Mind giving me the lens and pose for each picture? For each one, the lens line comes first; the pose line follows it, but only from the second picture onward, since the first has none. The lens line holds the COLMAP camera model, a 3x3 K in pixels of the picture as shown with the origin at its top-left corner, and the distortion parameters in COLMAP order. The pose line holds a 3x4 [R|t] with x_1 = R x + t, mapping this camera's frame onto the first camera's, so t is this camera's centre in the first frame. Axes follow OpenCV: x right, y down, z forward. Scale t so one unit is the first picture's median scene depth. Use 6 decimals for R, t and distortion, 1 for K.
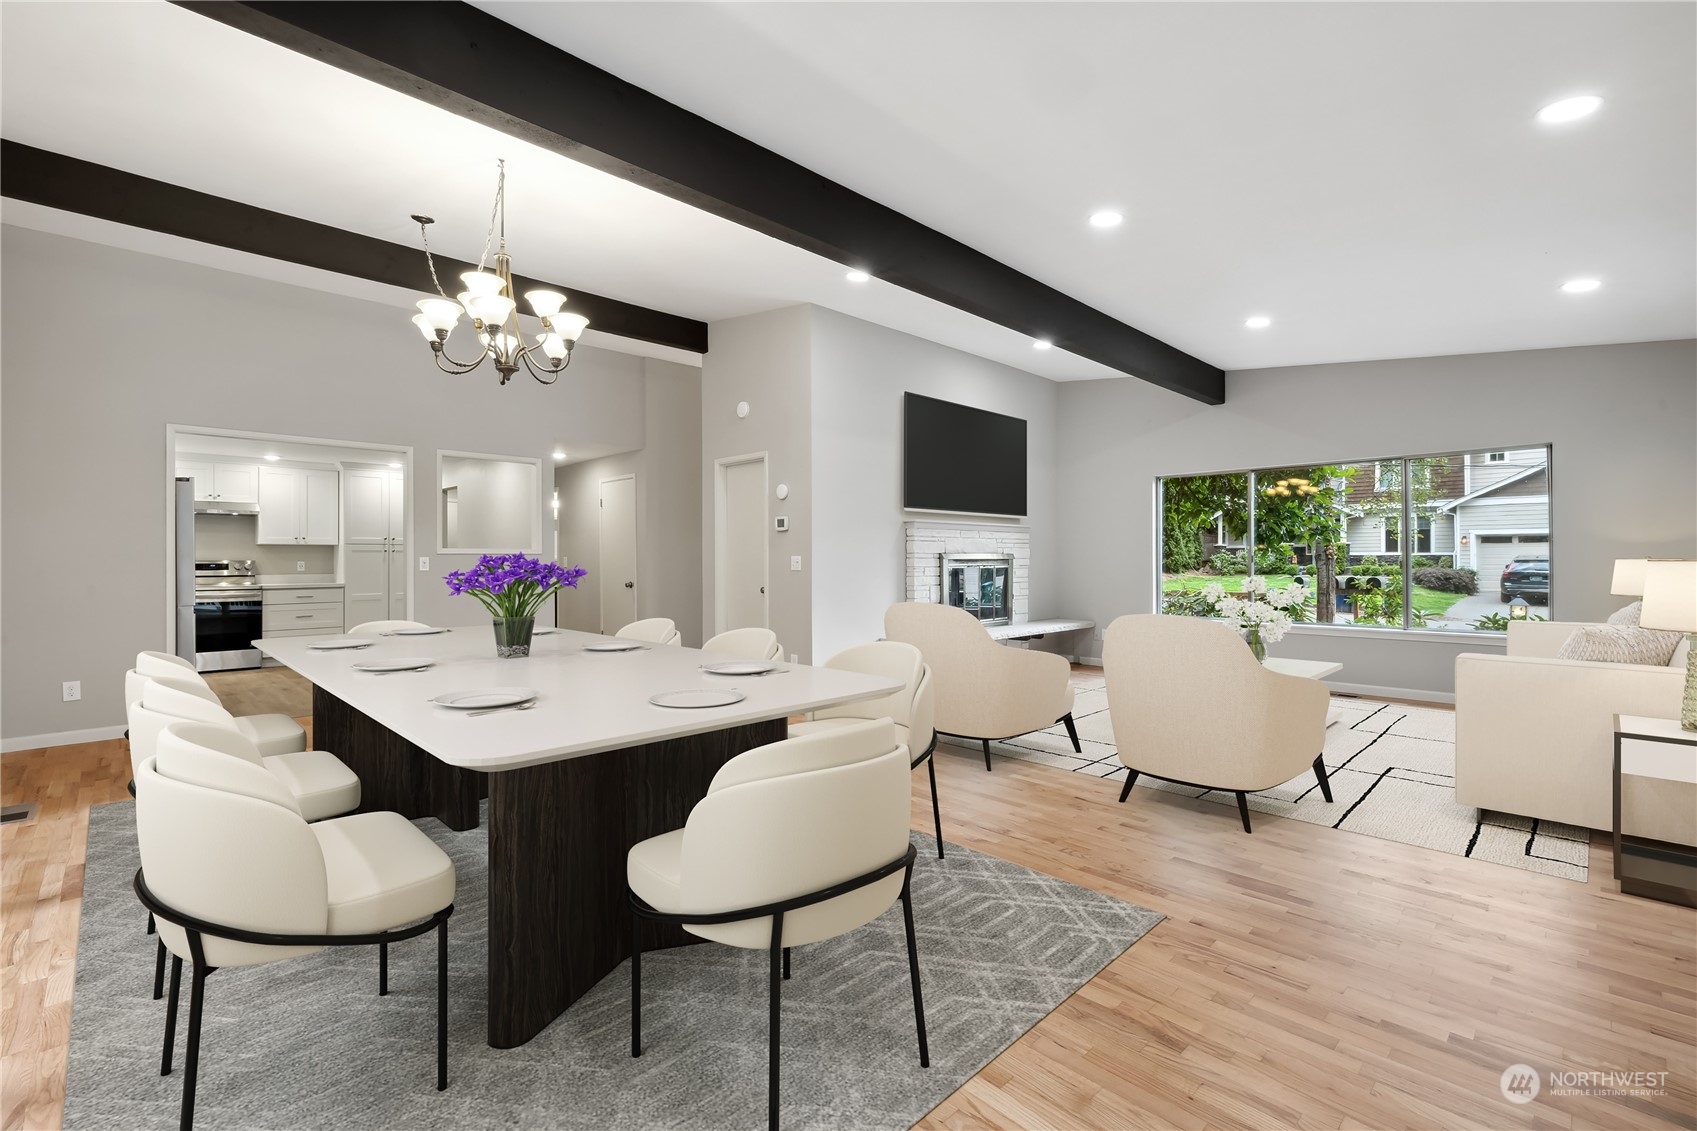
lens RADIAL K [[729.0, 0, 843.1], [0, 729.0, 563.7], [0, 0, 1]] dist [0.000053, 0.000287]
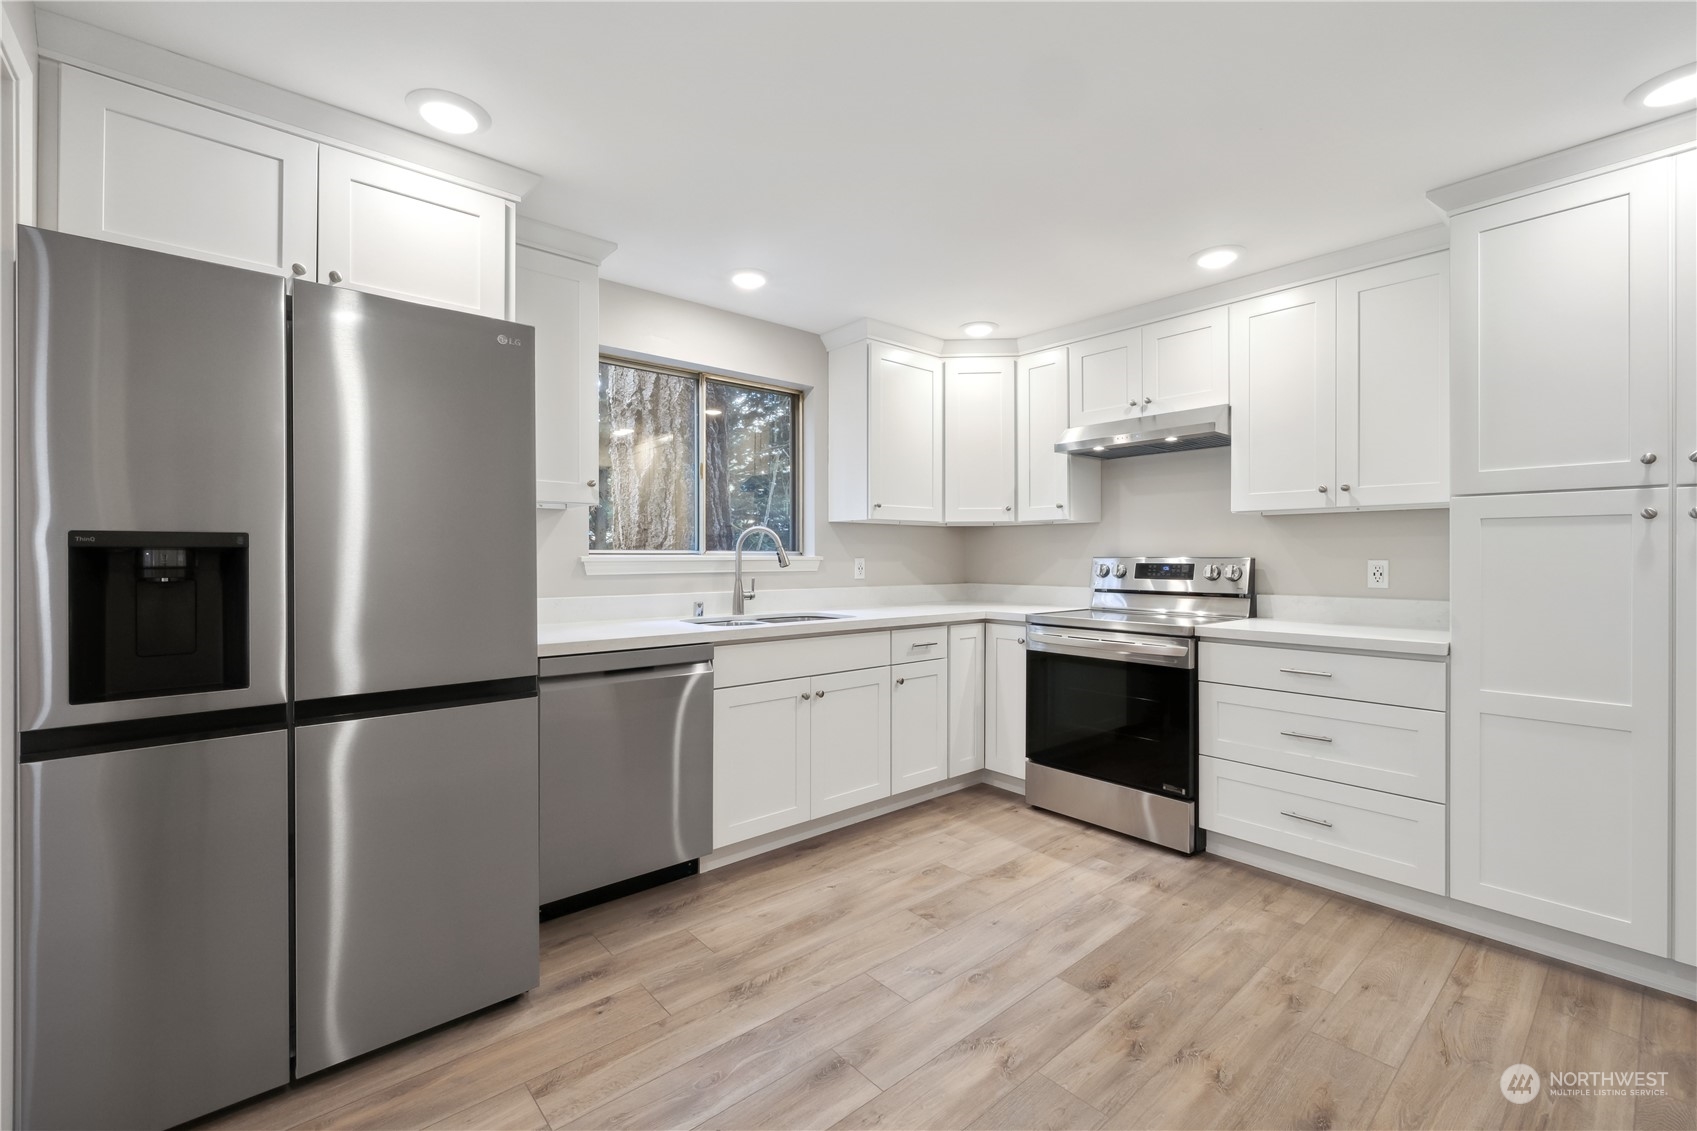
lens RADIAL K [[710.6, 0, 839.0], [0, 710.6, 554.7], [0, 0, 1]] dist [-0.000897, -0.000060]
pose [[-0.078981, -0.003228, -0.996871, -0.449789], [-0.007682, 0.999967, -0.002629, -0.003102], [0.996847, 0.007450, -0.079003, 0.881333]]
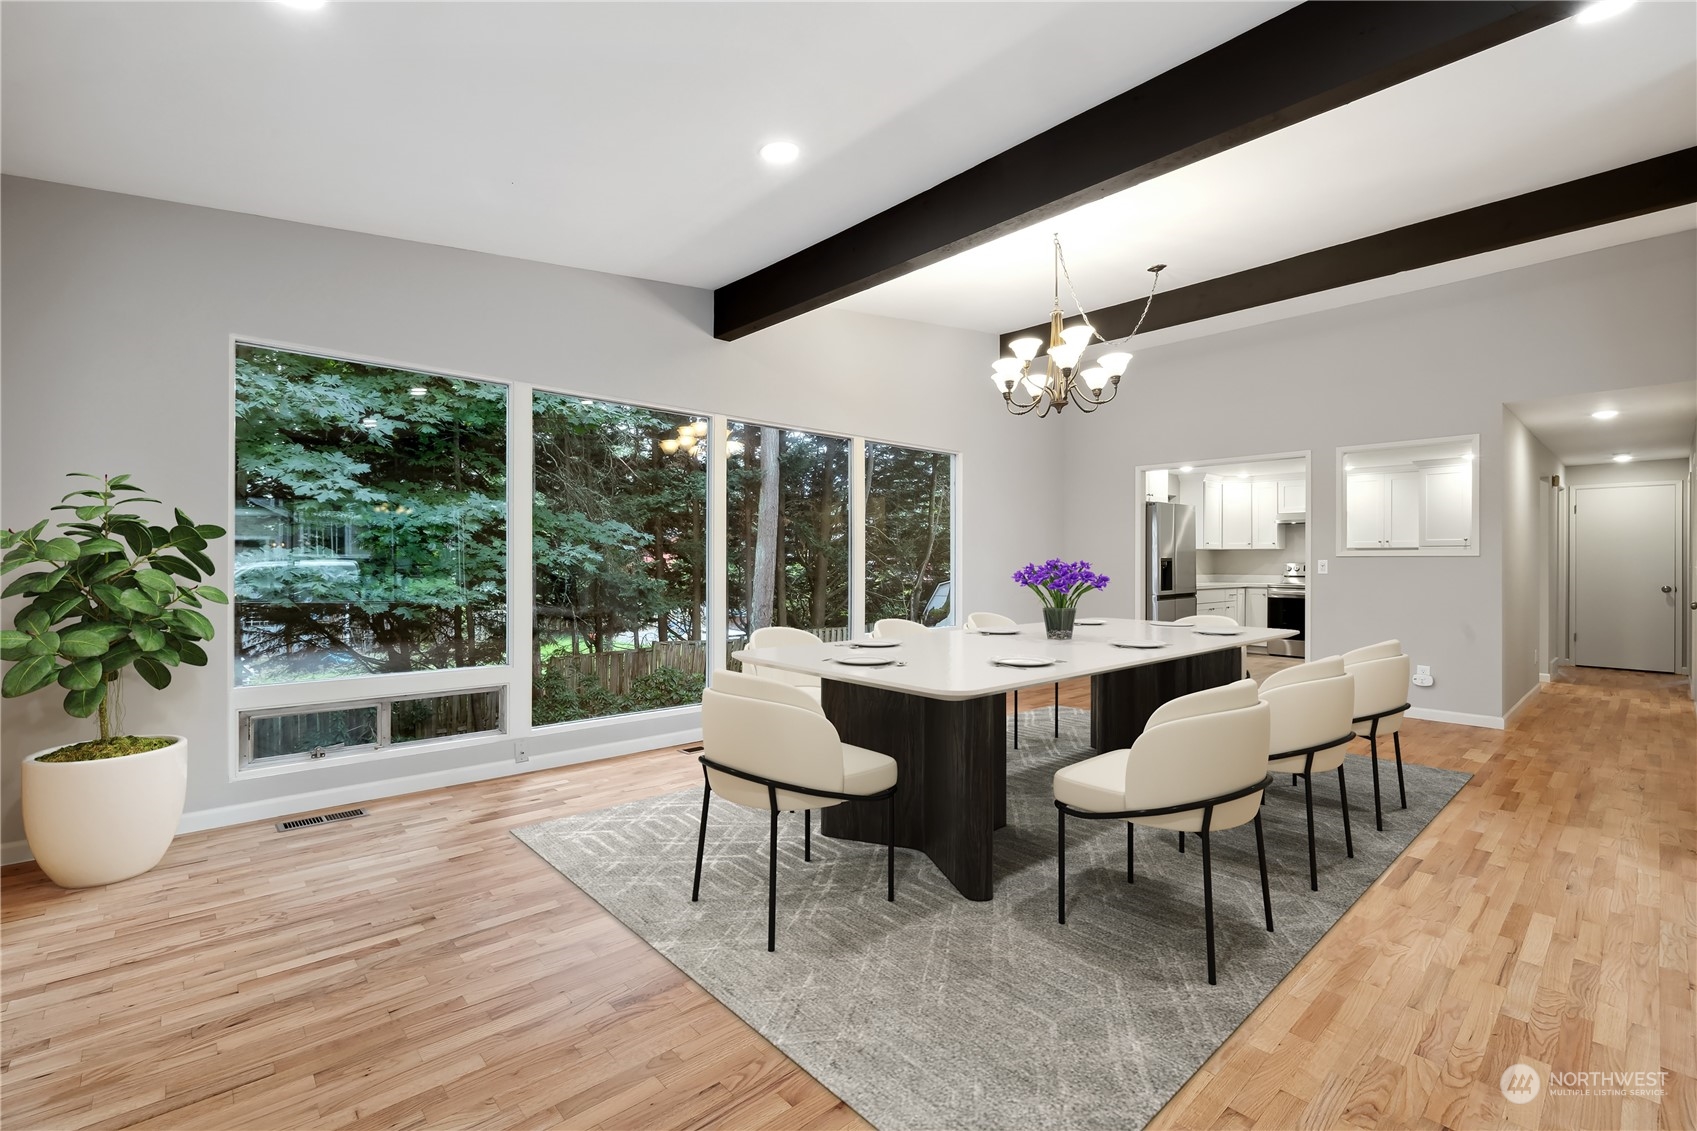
lens RADIAL K [[729.0, 0, 843.1], [0, 729.0, 563.7], [0, 0, 1]] dist [0.000053, 0.000287]
pose [[-0.049131, 0.000620, -0.998792, 0.349636], [-0.005911, 0.999982, 0.000911, 0.000614], [0.998775, 0.005949, -0.049127, 0.317431]]
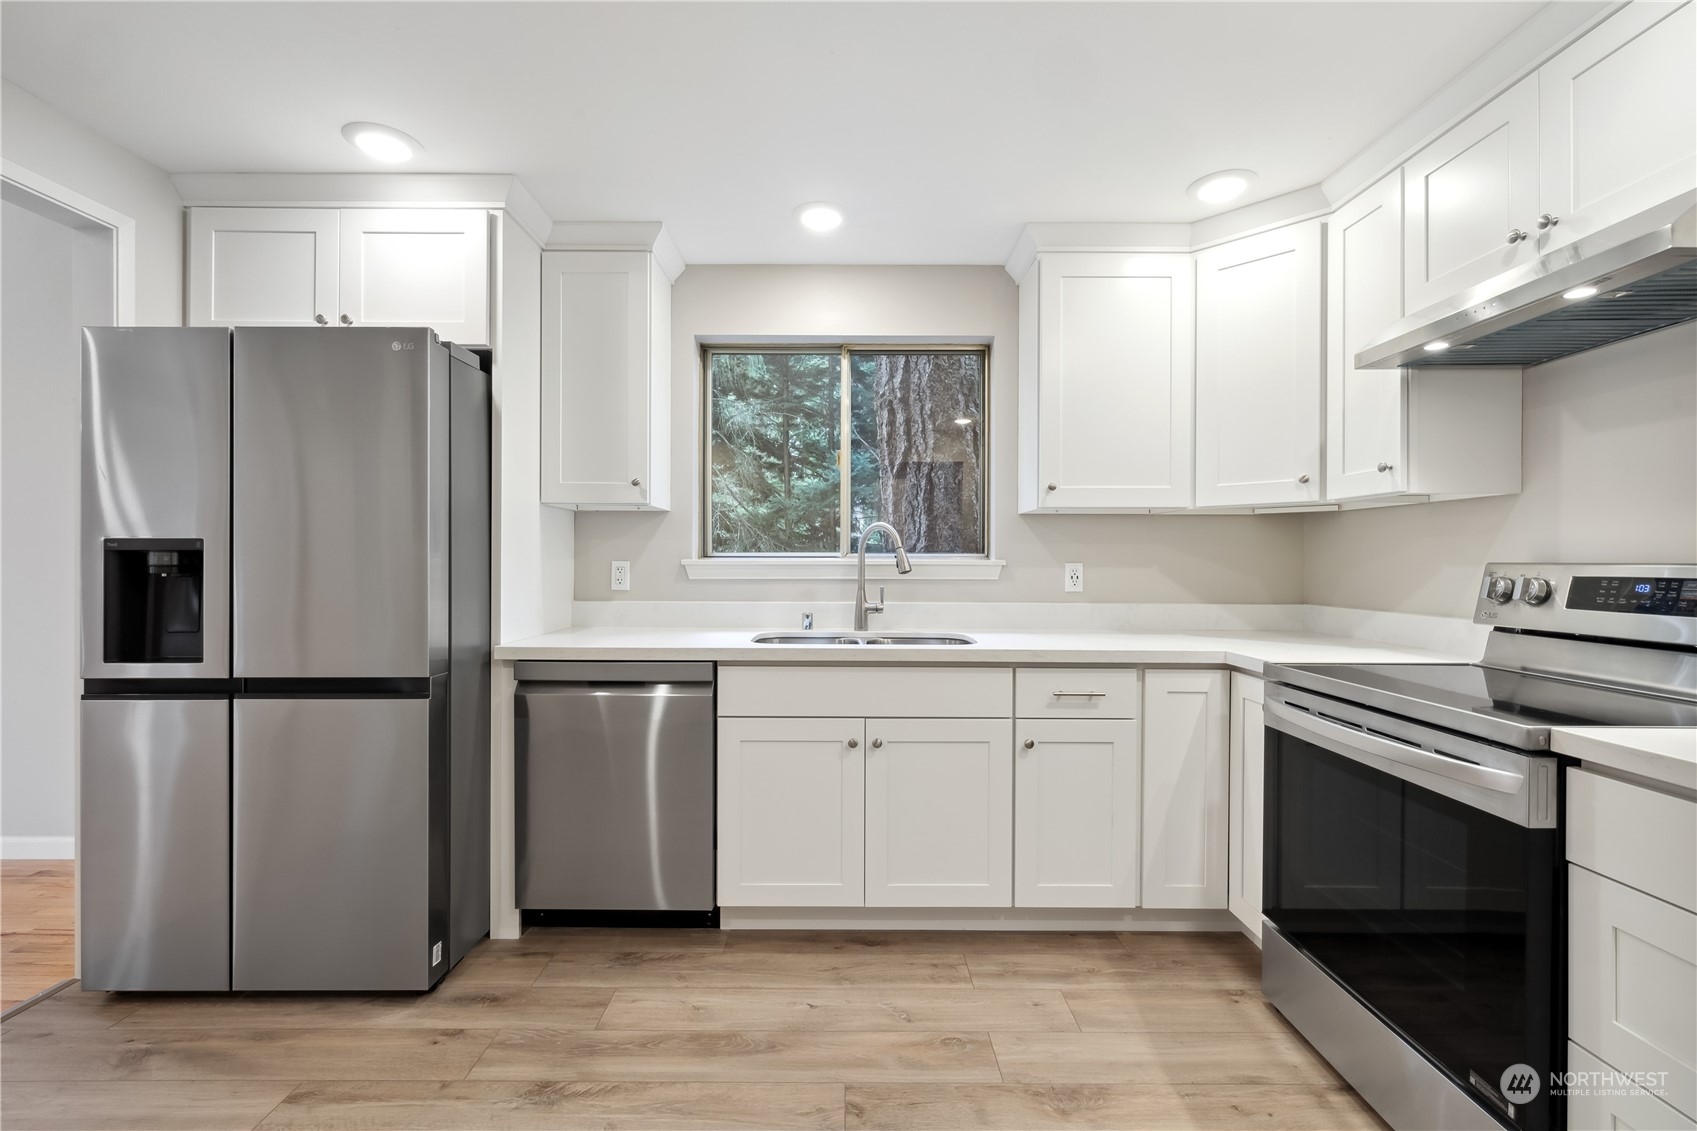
lens RADIAL K [[729.0, 0, 843.1], [0, 729.0, 563.7], [0, 0, 1]] dist [0.000053, 0.000287]
pose [[-0.704943, -0.000148, -0.709264, -0.606948], [-0.009052, 0.999920, 0.008788, -0.003974], [0.709207, 0.012616, -0.704888, 1.033505]]
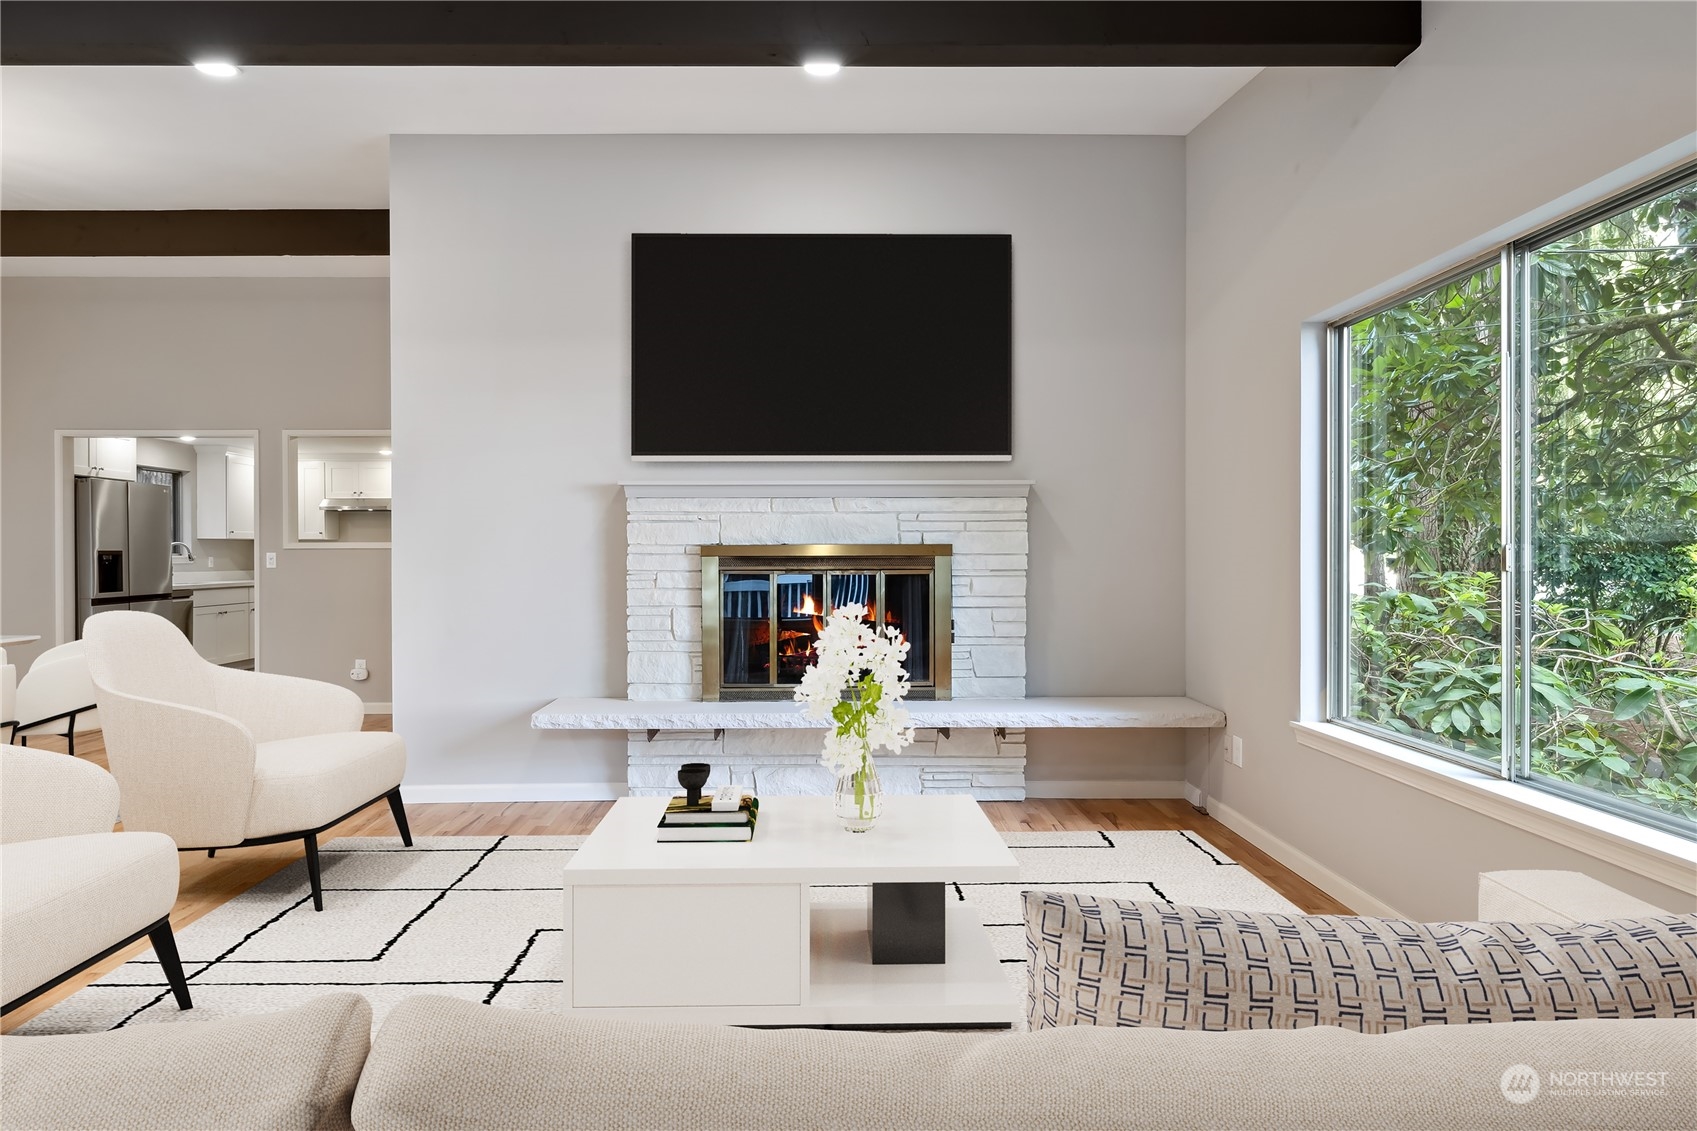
lens RADIAL K [[953.0, 0, 819.1], [0, 953.0, 569.2], [0, 0, 1]] dist [-0.001011, -0.000129]
pose [[0.711363, 0.011925, -0.702724, 0.576625], [-0.003591, 0.999905, 0.013333, -0.005267], [0.702816, -0.006961, 0.711338, 0.509516]]
